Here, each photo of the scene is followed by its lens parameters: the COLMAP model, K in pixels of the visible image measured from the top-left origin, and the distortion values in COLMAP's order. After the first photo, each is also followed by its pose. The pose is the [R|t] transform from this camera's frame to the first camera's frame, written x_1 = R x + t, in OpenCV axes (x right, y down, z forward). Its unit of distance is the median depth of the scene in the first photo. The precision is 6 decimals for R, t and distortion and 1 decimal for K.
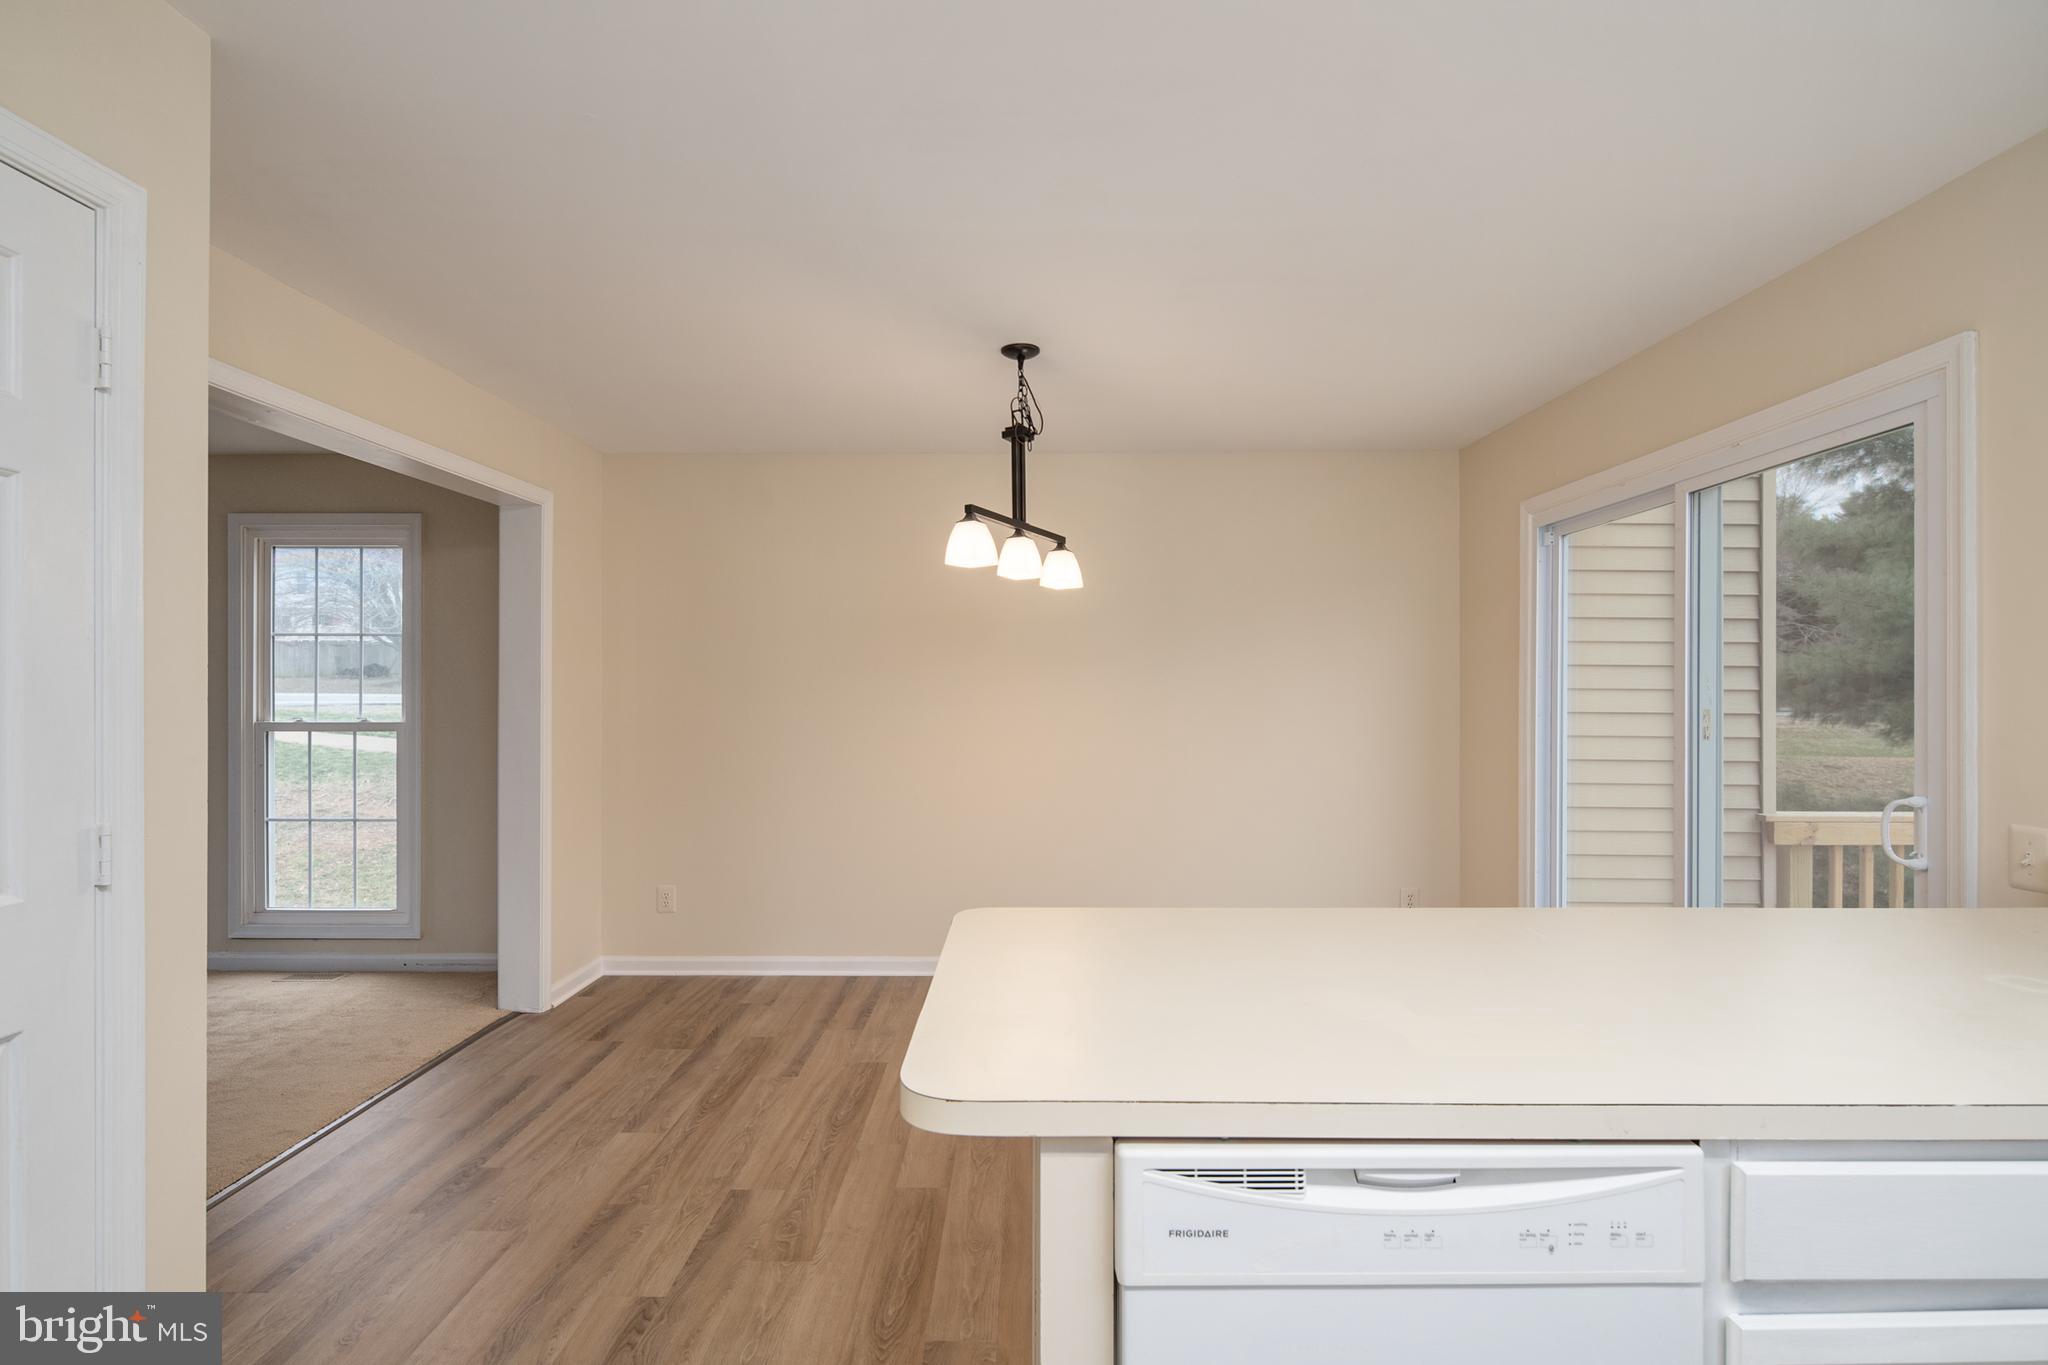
lens RADIAL K [[1002.0, 0, 1030.6], [0, 1002.0, 695.2], [0, 0, 1]] dist [0.001247, -0.001047]
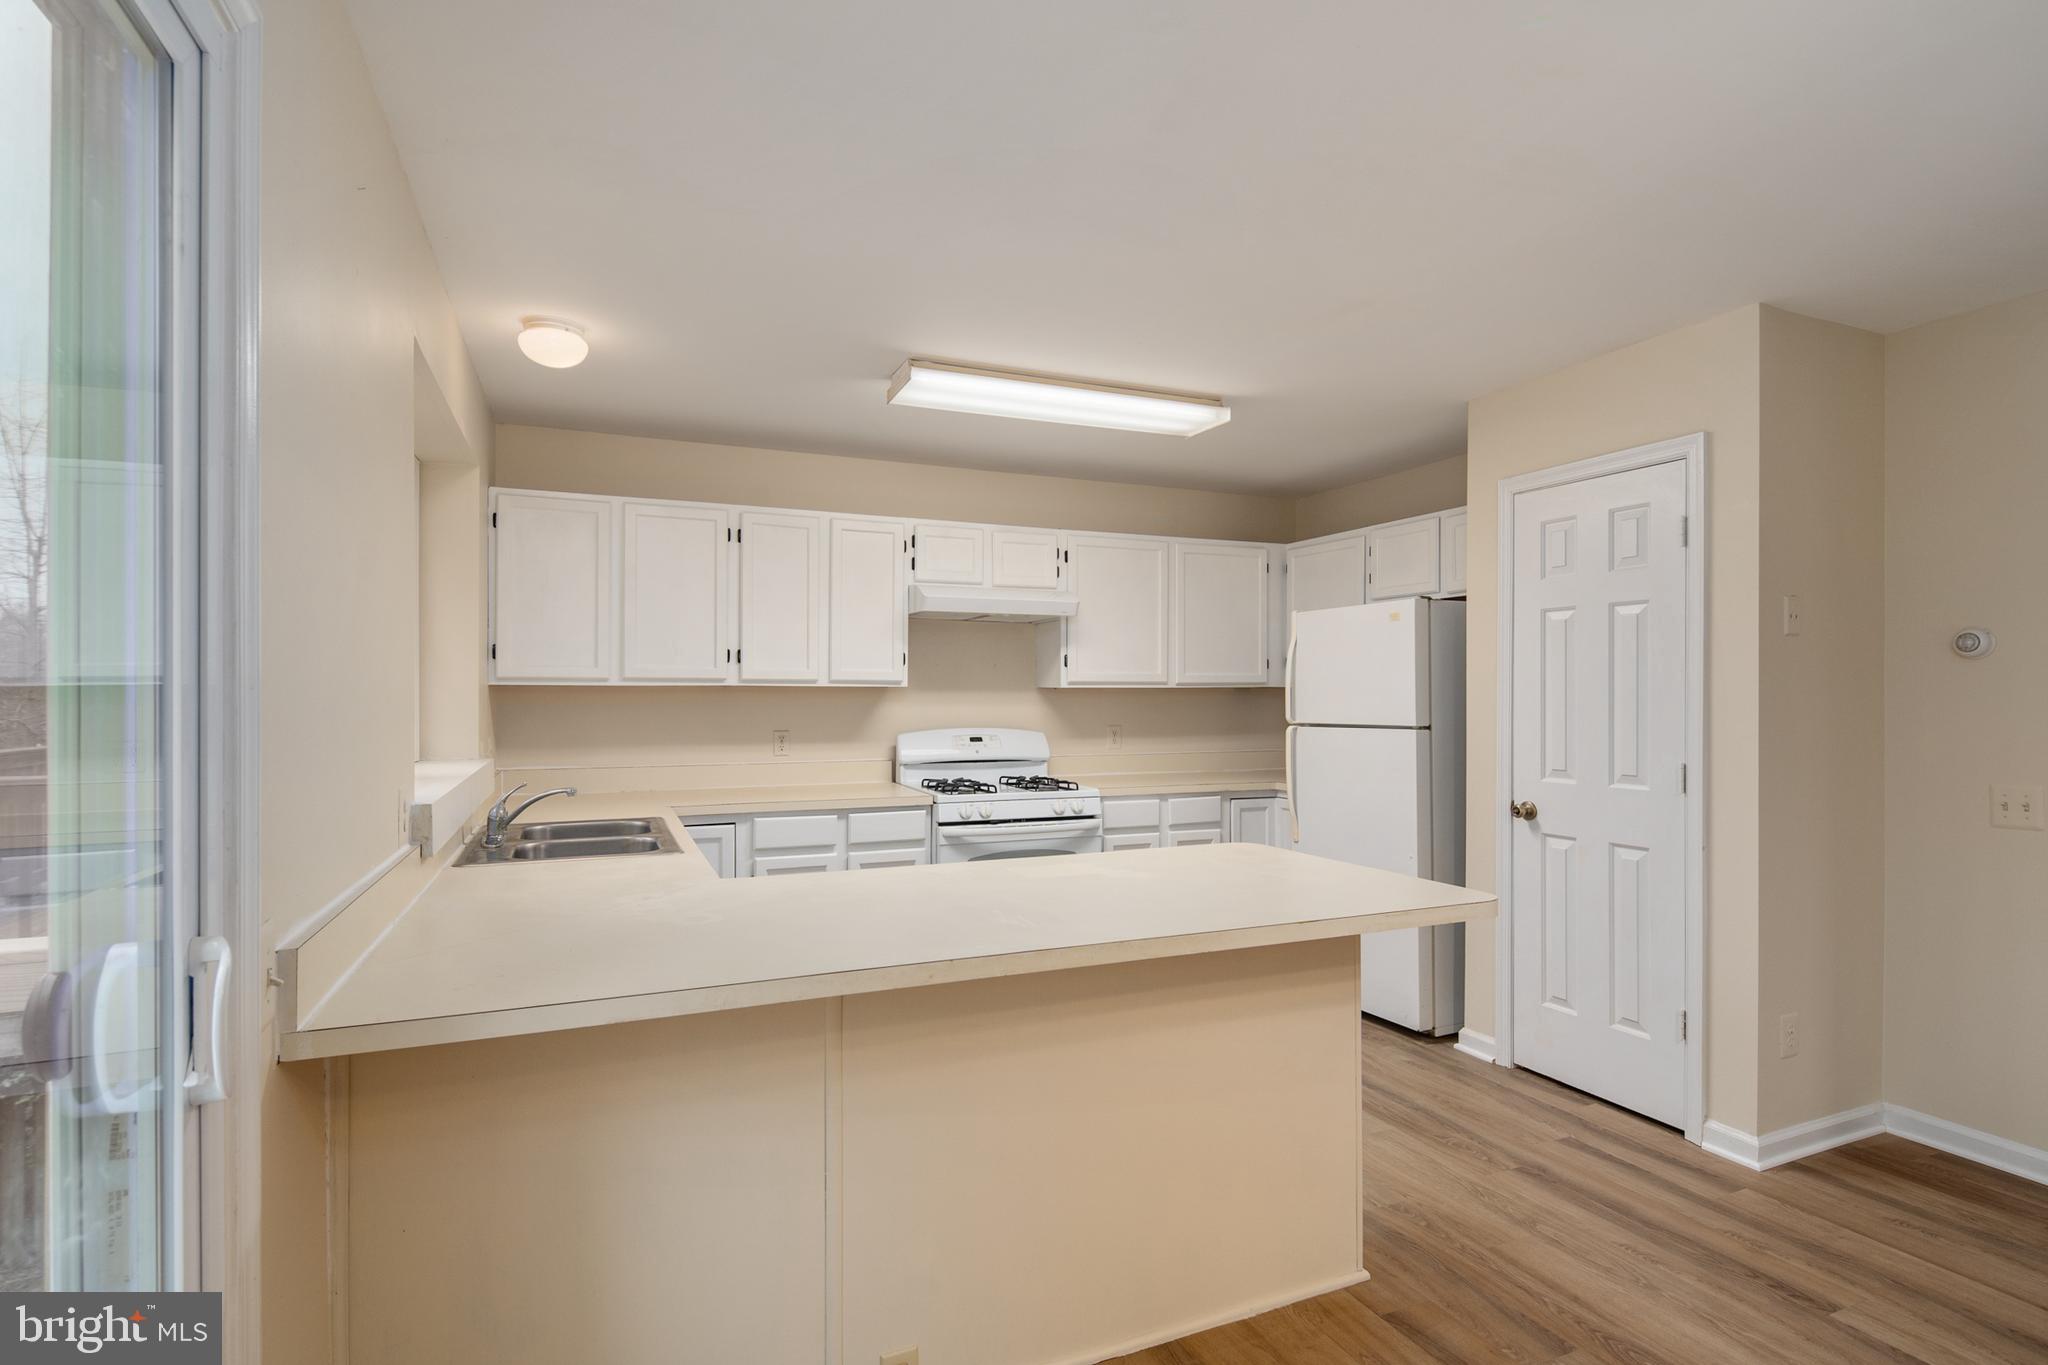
lens RADIAL K [[1002.0, 0, 1030.6], [0, 1002.0, 695.2], [0, 0, 1]] dist [0.001247, -0.001047]
pose [[-0.915366, 0.000922, -0.402623, 0.706925], [0.000563, 0.999999, 0.001011, -0.007067], [0.402623, 0.000699, -0.915365, 1.505238]]
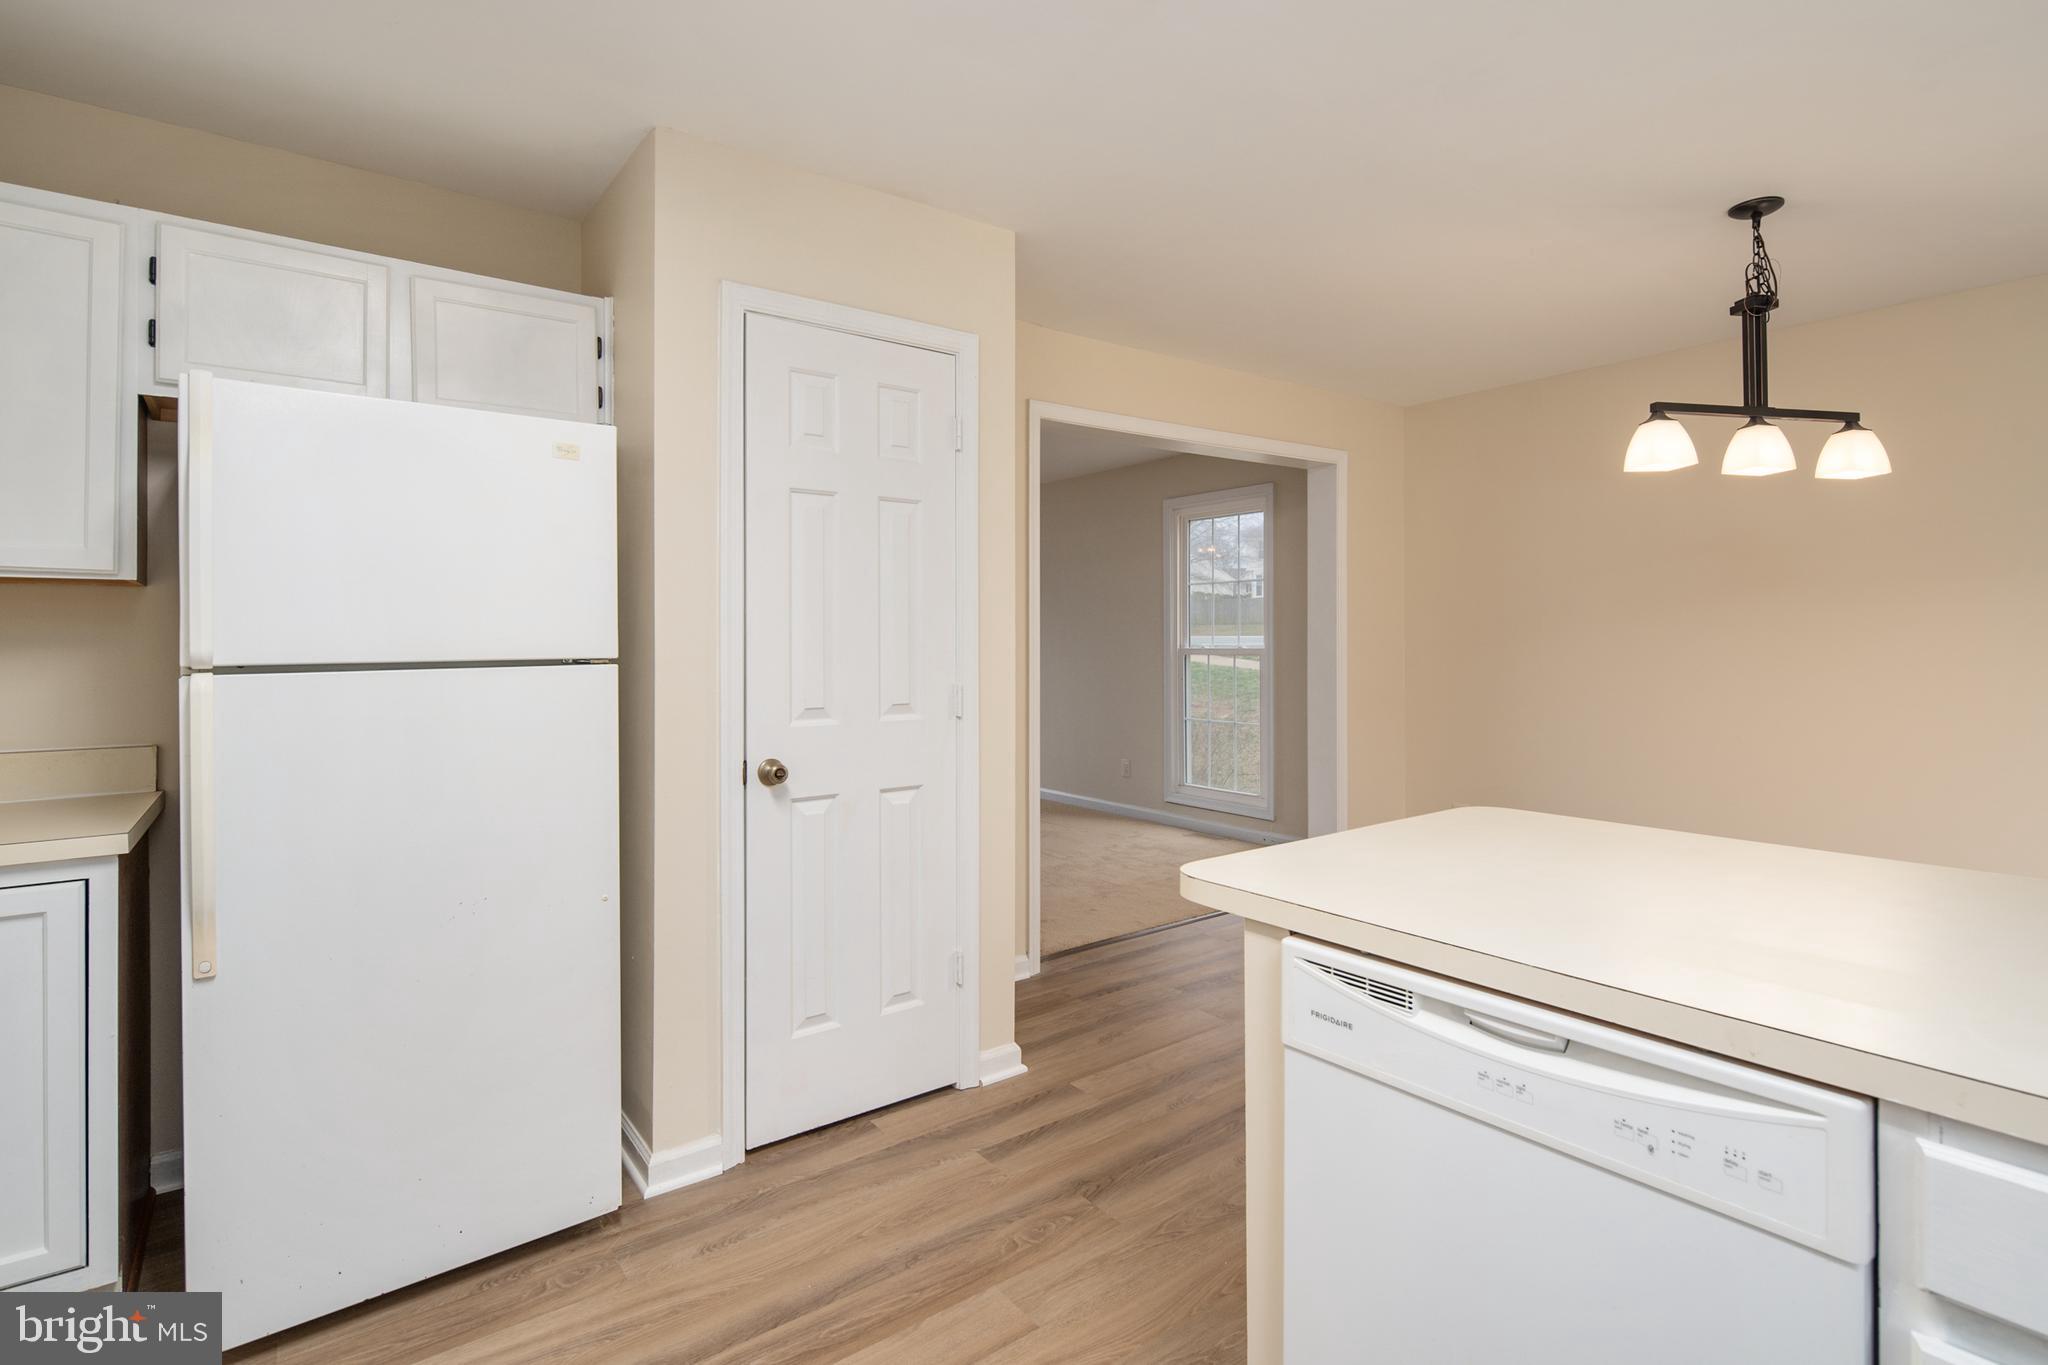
lens RADIAL K [[996.5, 0, 1015.6], [0, 996.5, 636.0], [0, 0, 1]] dist [-0.000671, -0.000559]
pose [[0.599300, -0.006055, -0.800502, 0.403268], [0.003604, 0.999982, -0.004866, 0.032131], [0.800517, 0.000031, 0.599310, -0.017020]]
